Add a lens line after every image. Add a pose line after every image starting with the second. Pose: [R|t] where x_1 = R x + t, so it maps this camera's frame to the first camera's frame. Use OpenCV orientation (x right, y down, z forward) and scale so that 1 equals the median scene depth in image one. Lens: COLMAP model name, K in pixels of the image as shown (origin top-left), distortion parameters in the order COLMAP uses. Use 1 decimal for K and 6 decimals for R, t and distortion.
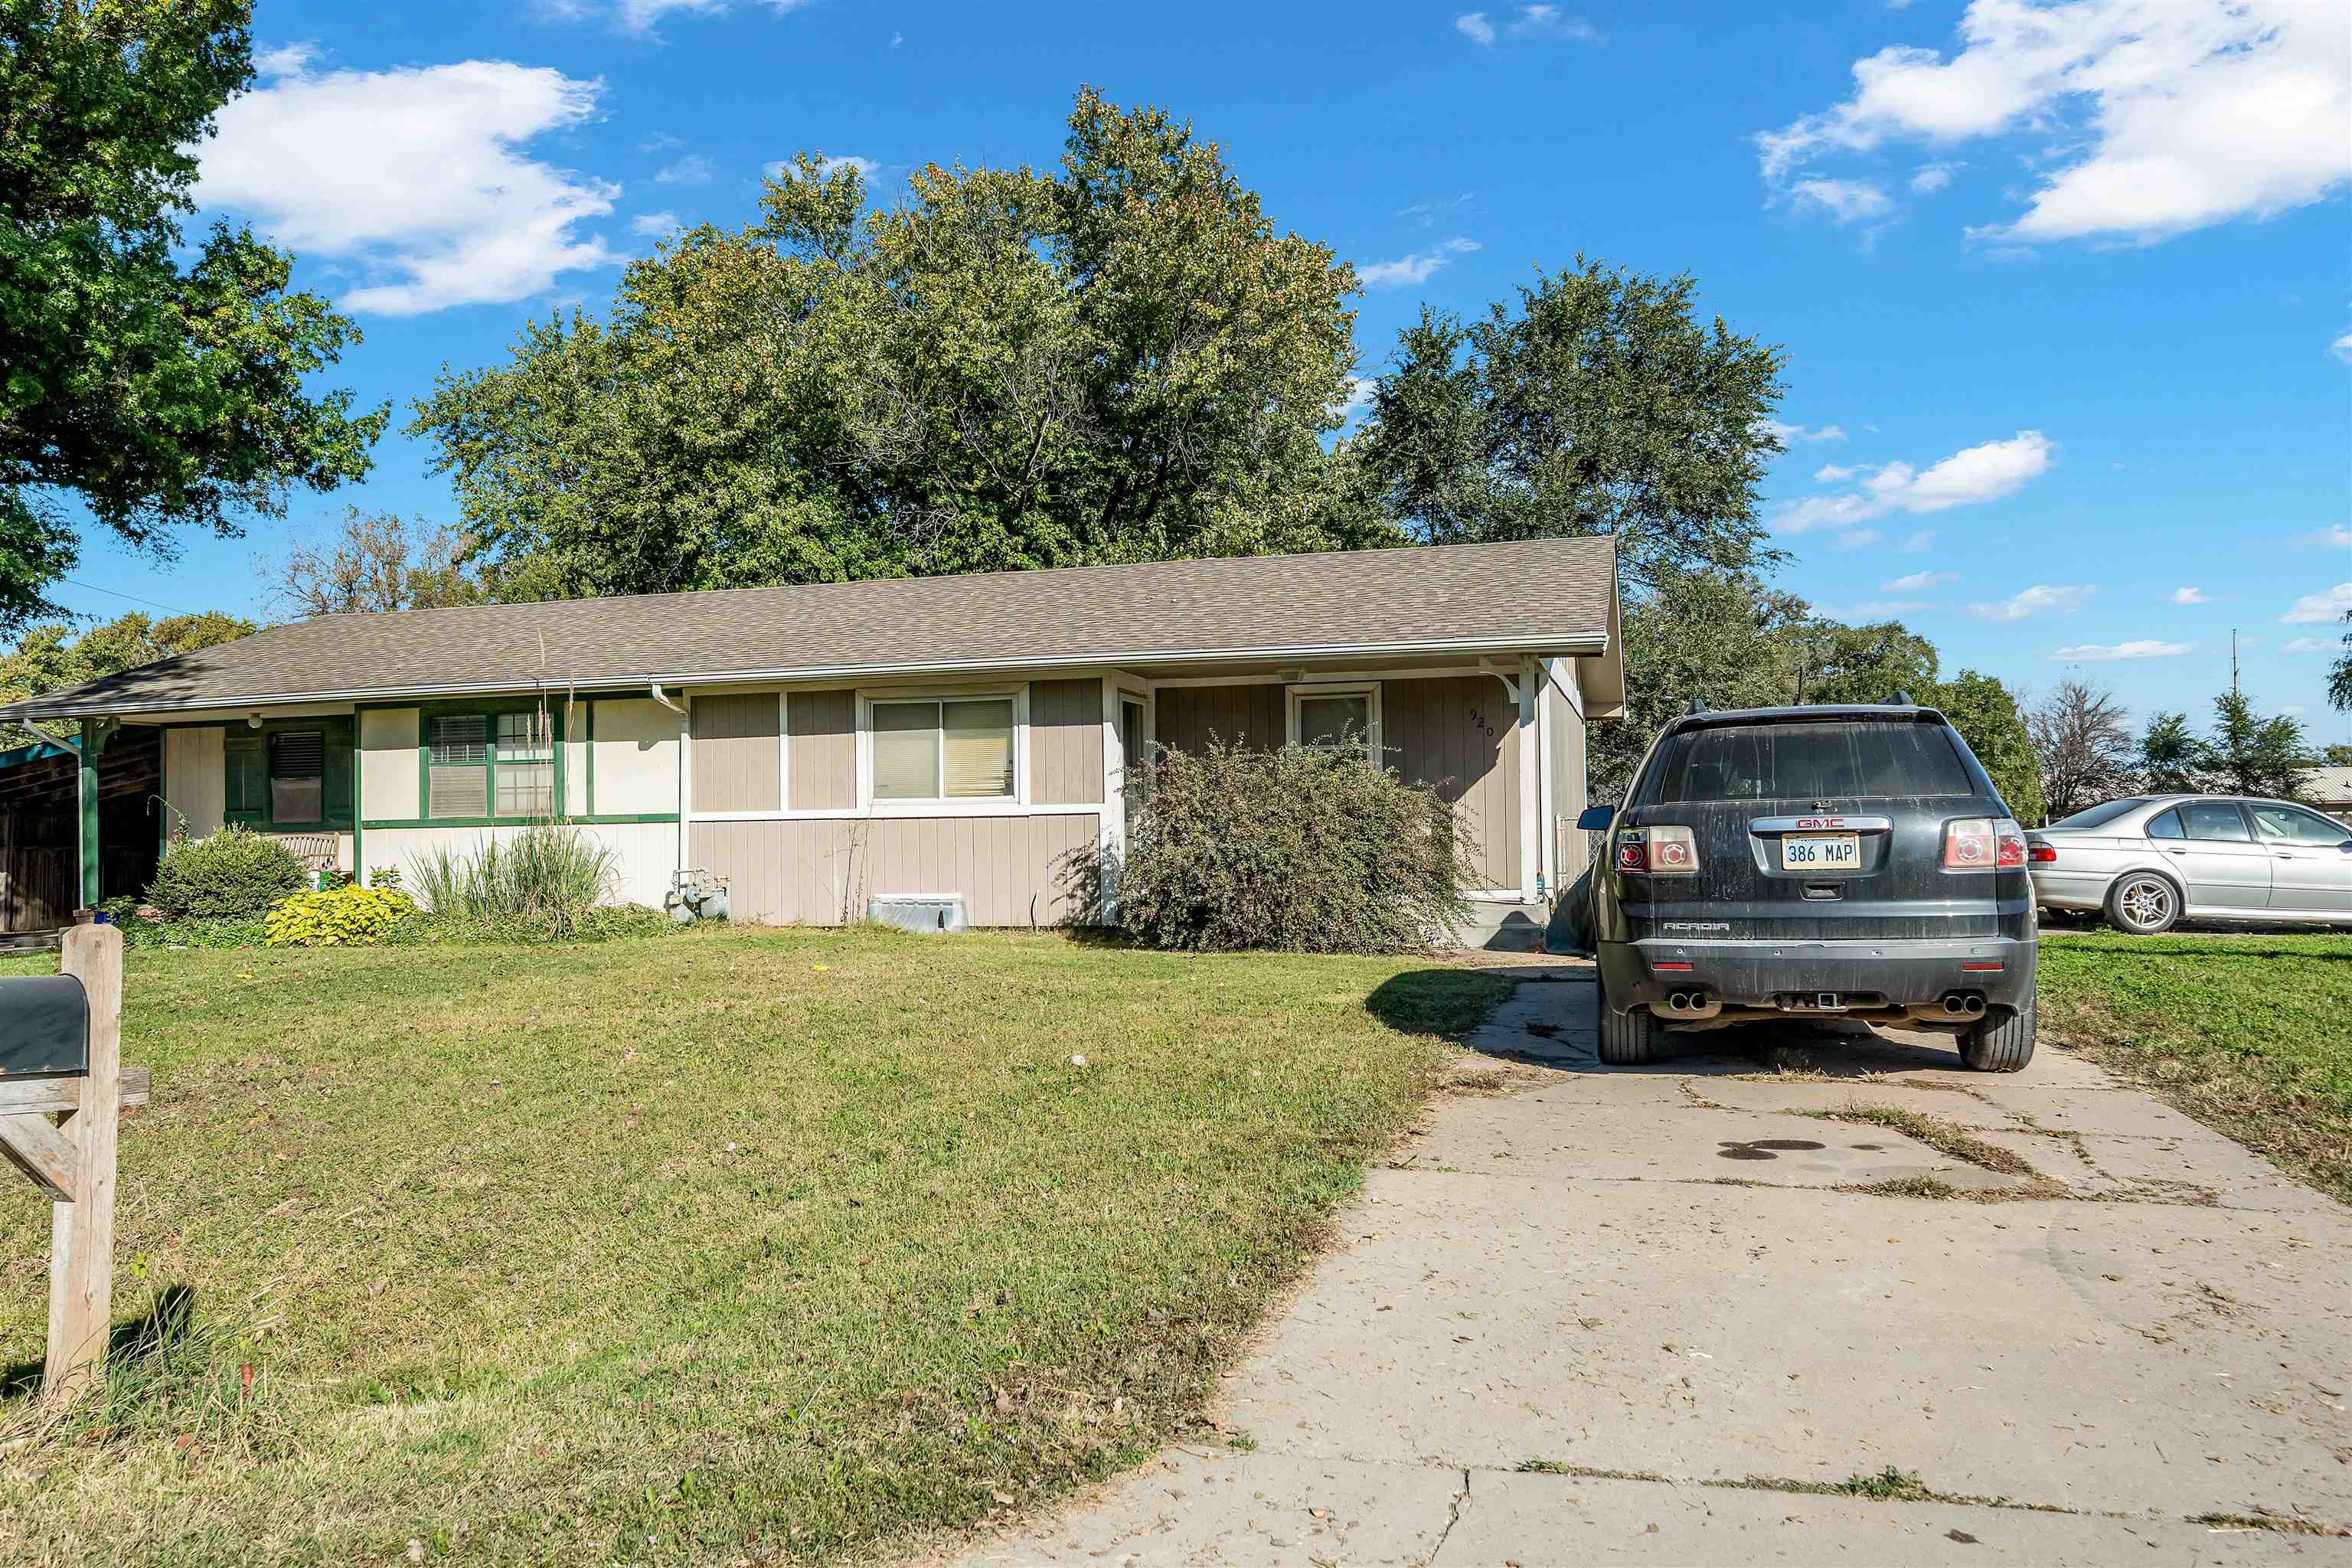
lens RADIAL K [[930.6, 0, 1170.2], [0, 930.6, 772.5], [0, 0, 1]] dist [-0.006488, -0.001017]
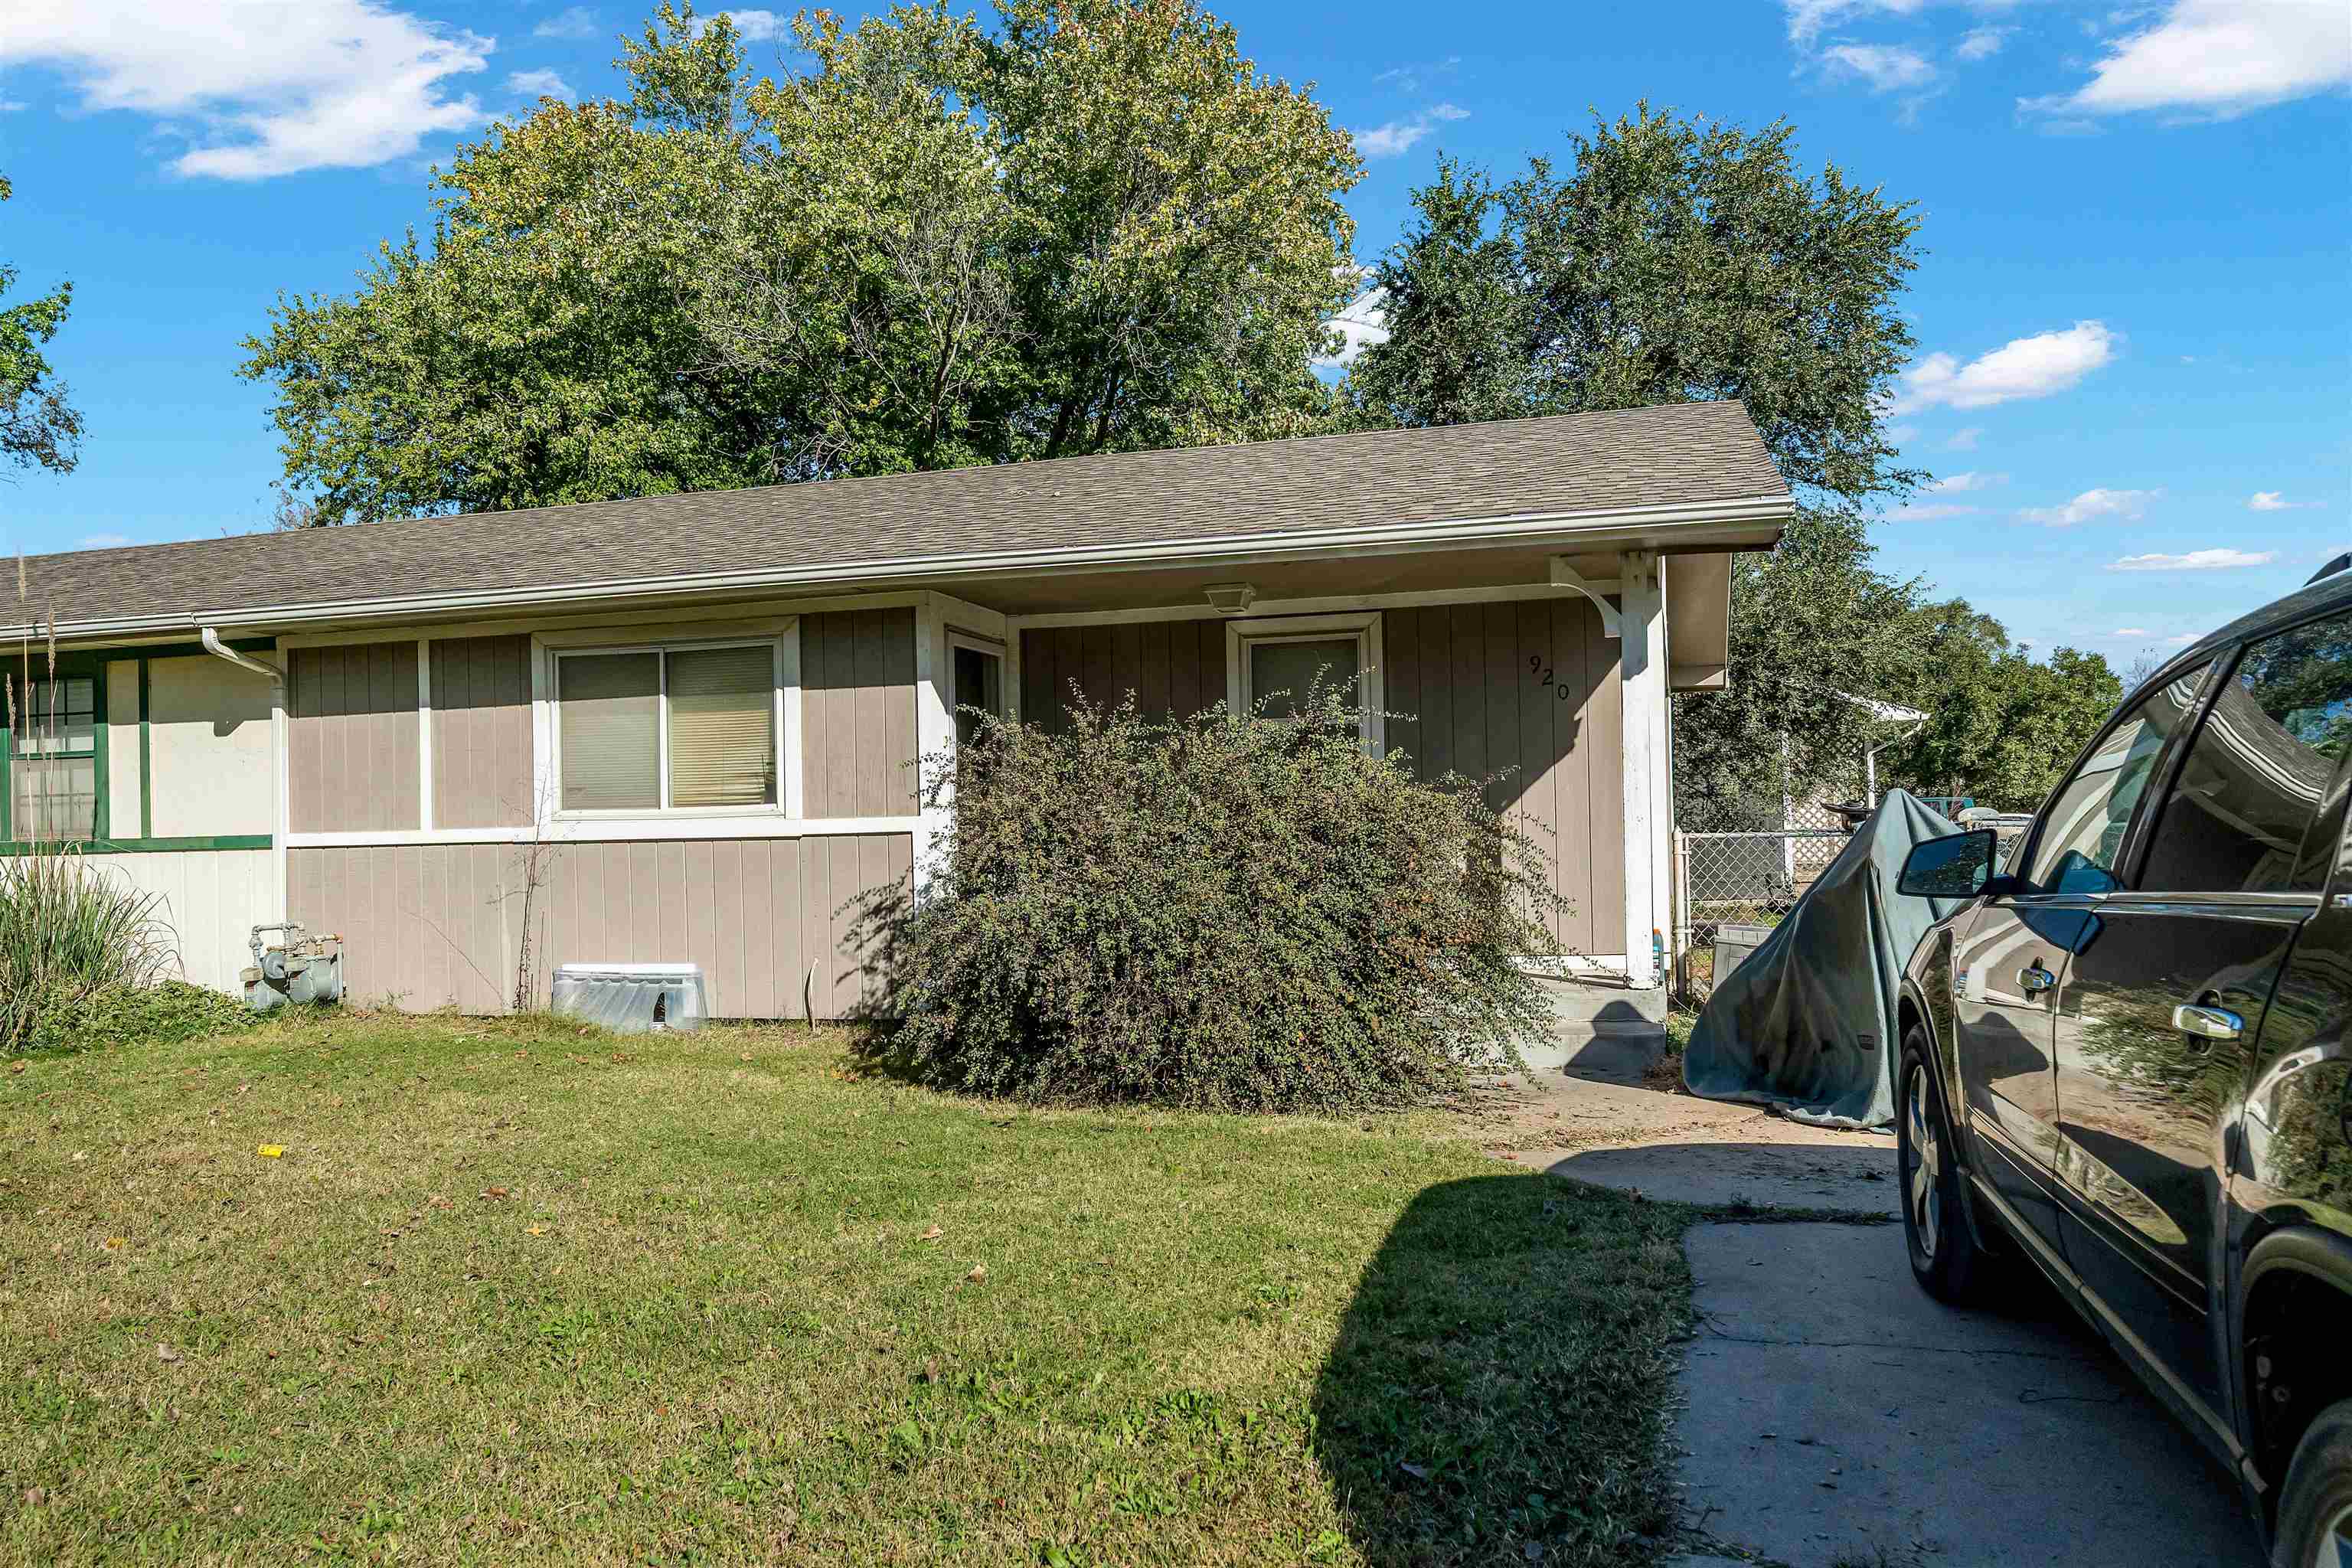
lens RADIAL K [[930.6, 0, 1176.1], [0, 930.6, 794.1], [0, 0, 1]] dist [-0.006488, -0.001017]
pose [[0.999947, -0.007128, -0.007425, 0.090734], [0.007299, 0.999705, 0.023175, 0.005785], [0.007257, -0.023228, 0.999704, 0.368110]]
